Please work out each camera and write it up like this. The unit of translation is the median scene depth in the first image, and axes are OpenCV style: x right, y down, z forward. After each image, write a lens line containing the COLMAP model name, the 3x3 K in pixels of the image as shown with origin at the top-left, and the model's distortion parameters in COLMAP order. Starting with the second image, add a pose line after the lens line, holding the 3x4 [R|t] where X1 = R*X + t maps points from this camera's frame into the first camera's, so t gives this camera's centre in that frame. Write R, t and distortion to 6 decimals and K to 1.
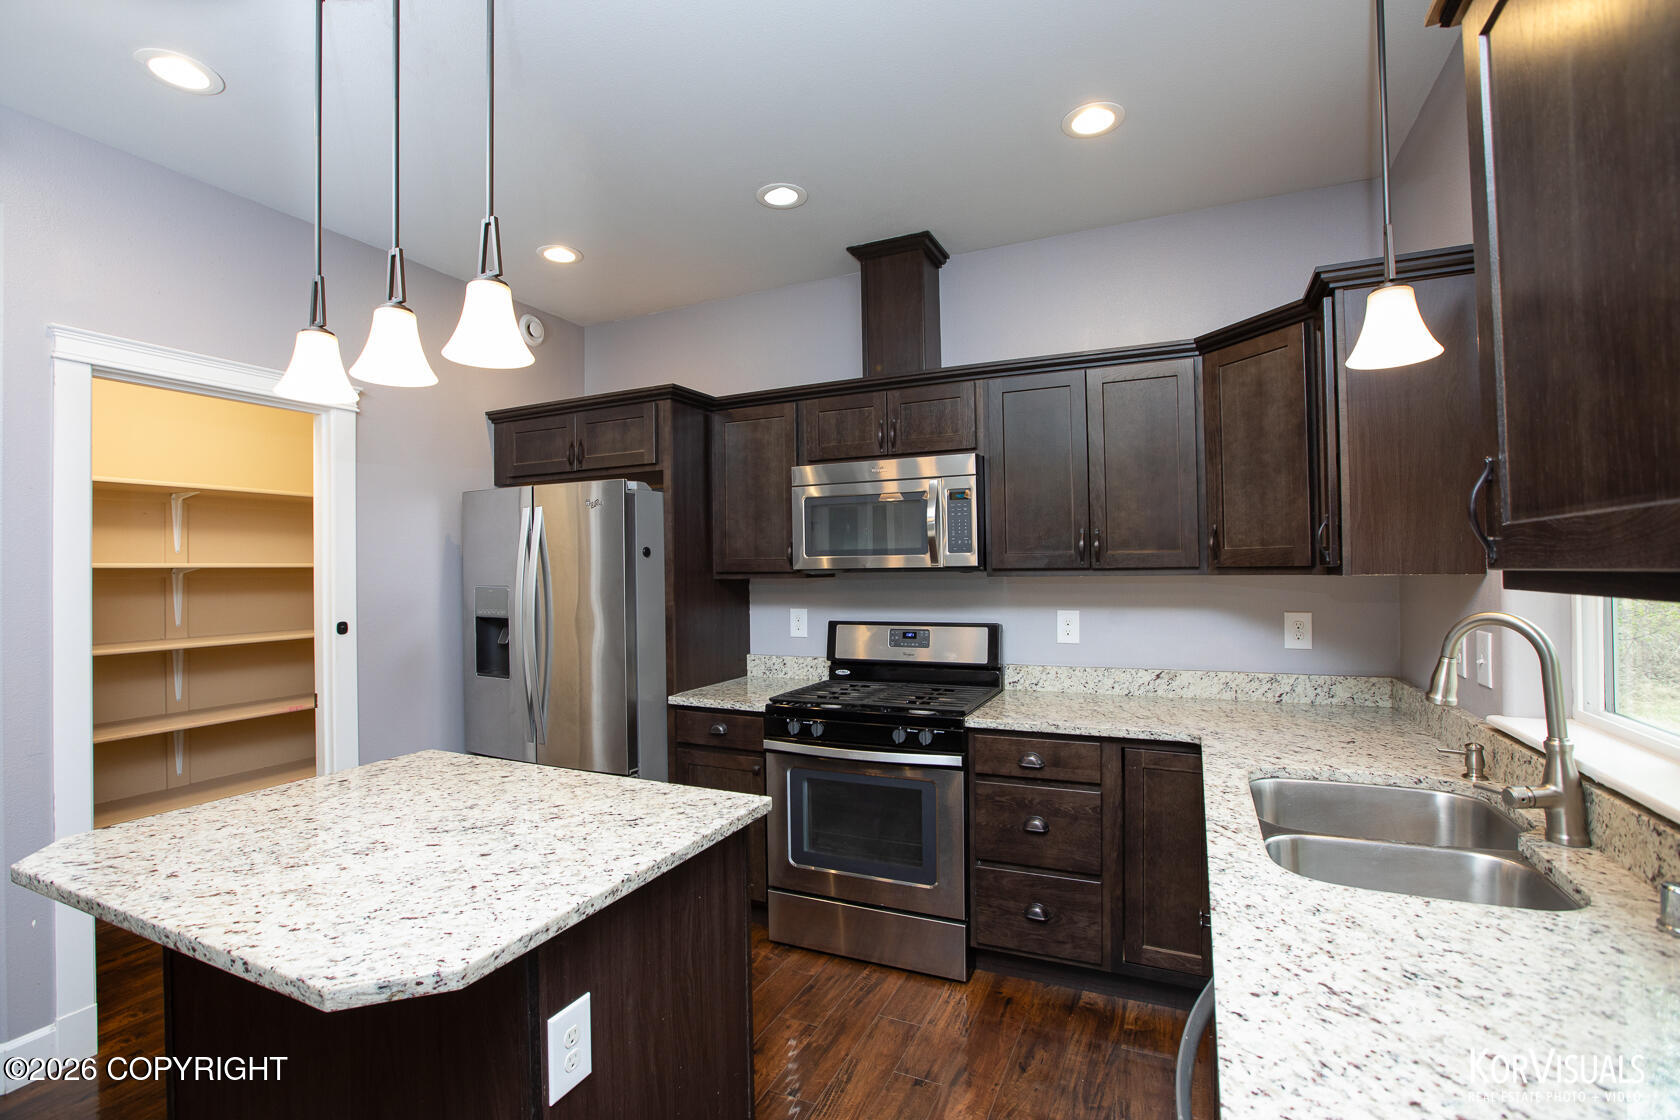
lens RADIAL K [[767.8, 0, 831.2], [0, 767.8, 561.1], [0, 0, 1]] dist [-0.041195, 0.011309]
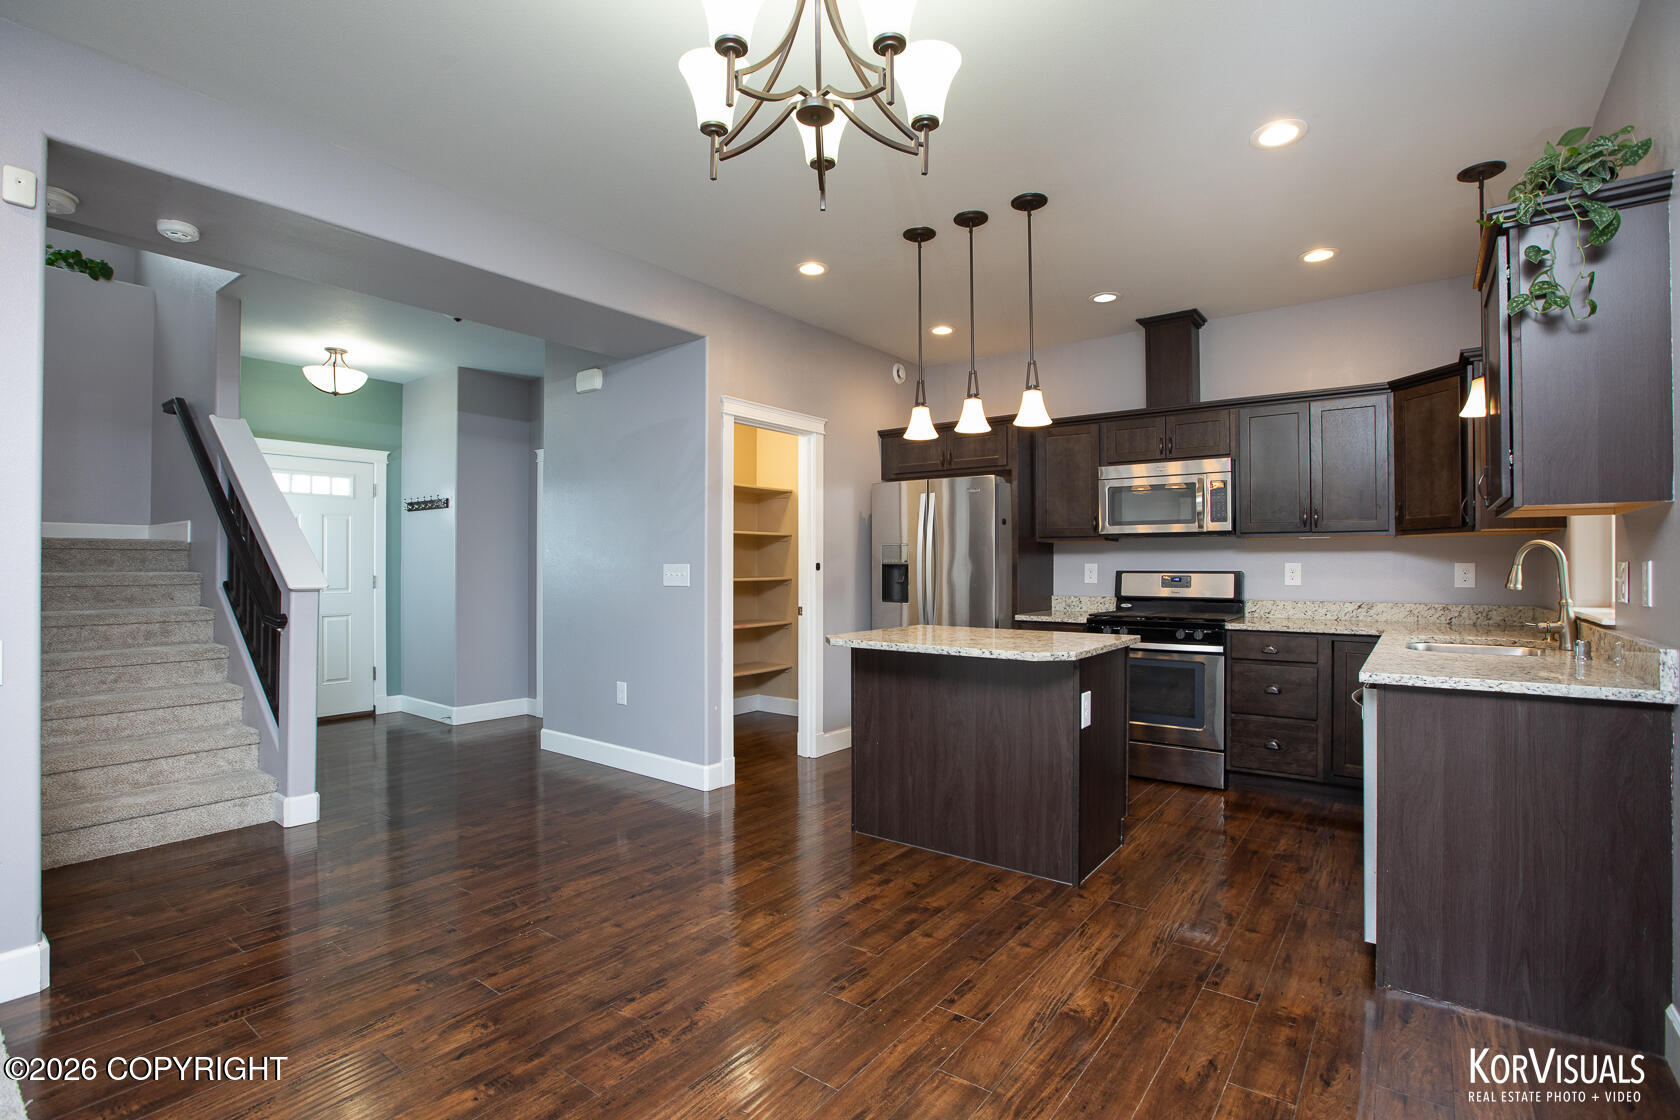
lens RADIAL K [[767.8, 0, 846.2], [0, 767.8, 559.7], [0, 0, 1]] dist [-0.041195, 0.011309]
pose [[0.977985, 0.012919, -0.208274, -0.267133], [-0.011708, 0.999907, 0.007044, 0.068113], [0.208346, -0.004450, 0.978045, -0.709296]]
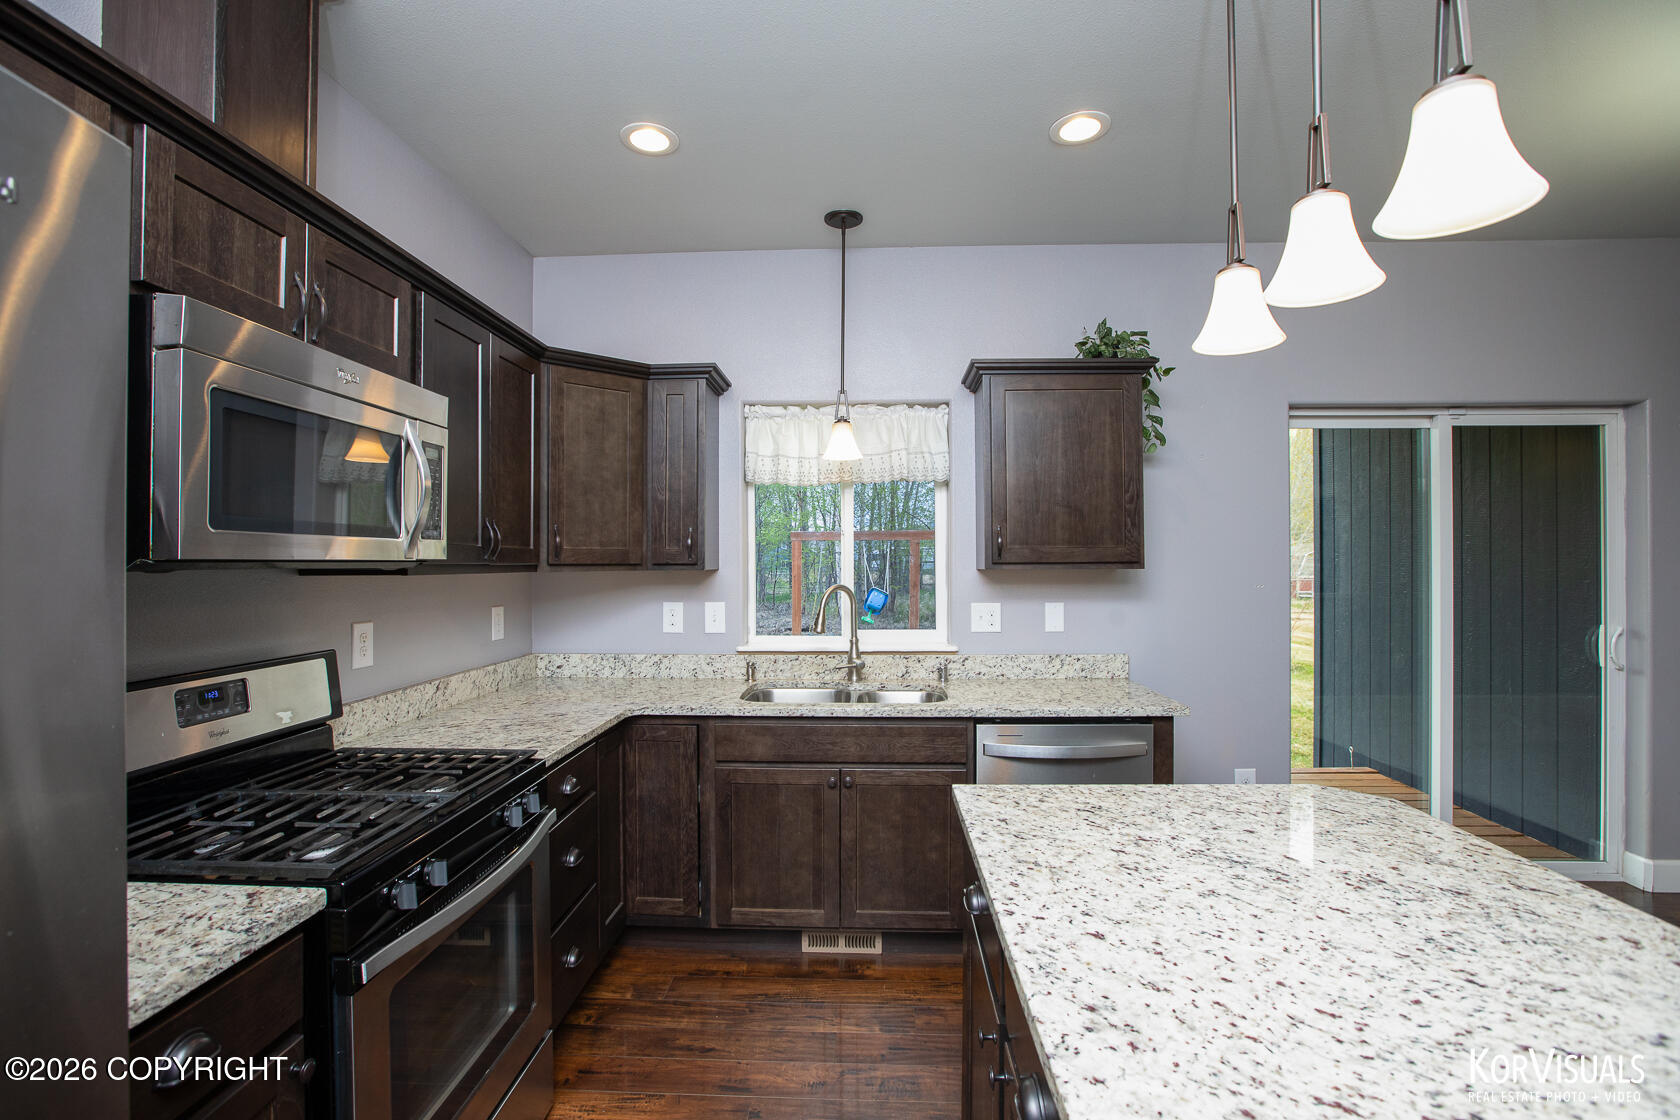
lens RADIAL K [[767.8, 0, 842.5], [0, 767.8, 563.0], [0, 0, 1]] dist [-0.041195, 0.011309]
pose [[-0.399178, 0.014675, 0.916756, -0.629103], [-0.000636, 0.999867, -0.016282, 0.022851], [-0.916873, -0.007082, -0.399116, 1.021454]]
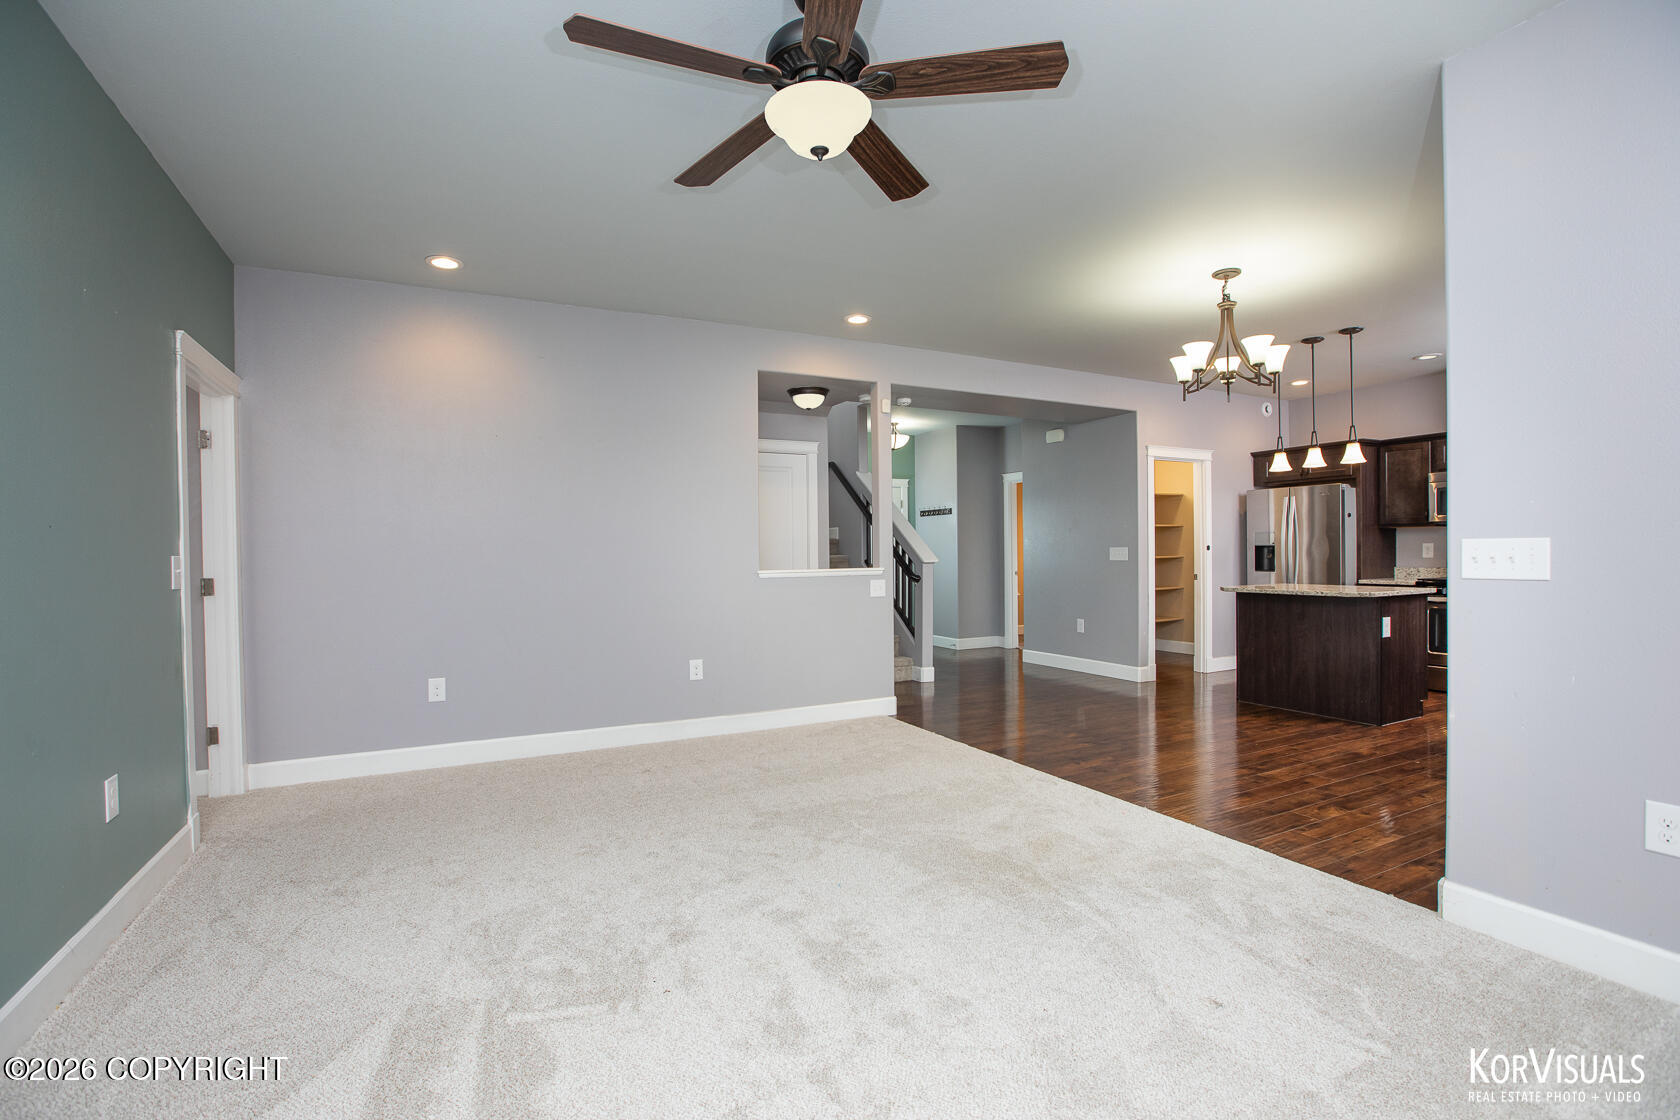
lens RADIAL K [[767.8, 0, 851.4], [0, 767.8, 558.5], [0, 0, 1]] dist [-0.041195, 0.011309]
pose [[0.797088, 0.010337, -0.603775, -0.076511], [0.007615, 0.999602, 0.027168, 0.052020], [0.603815, -0.026253, 0.796692, -1.930872]]
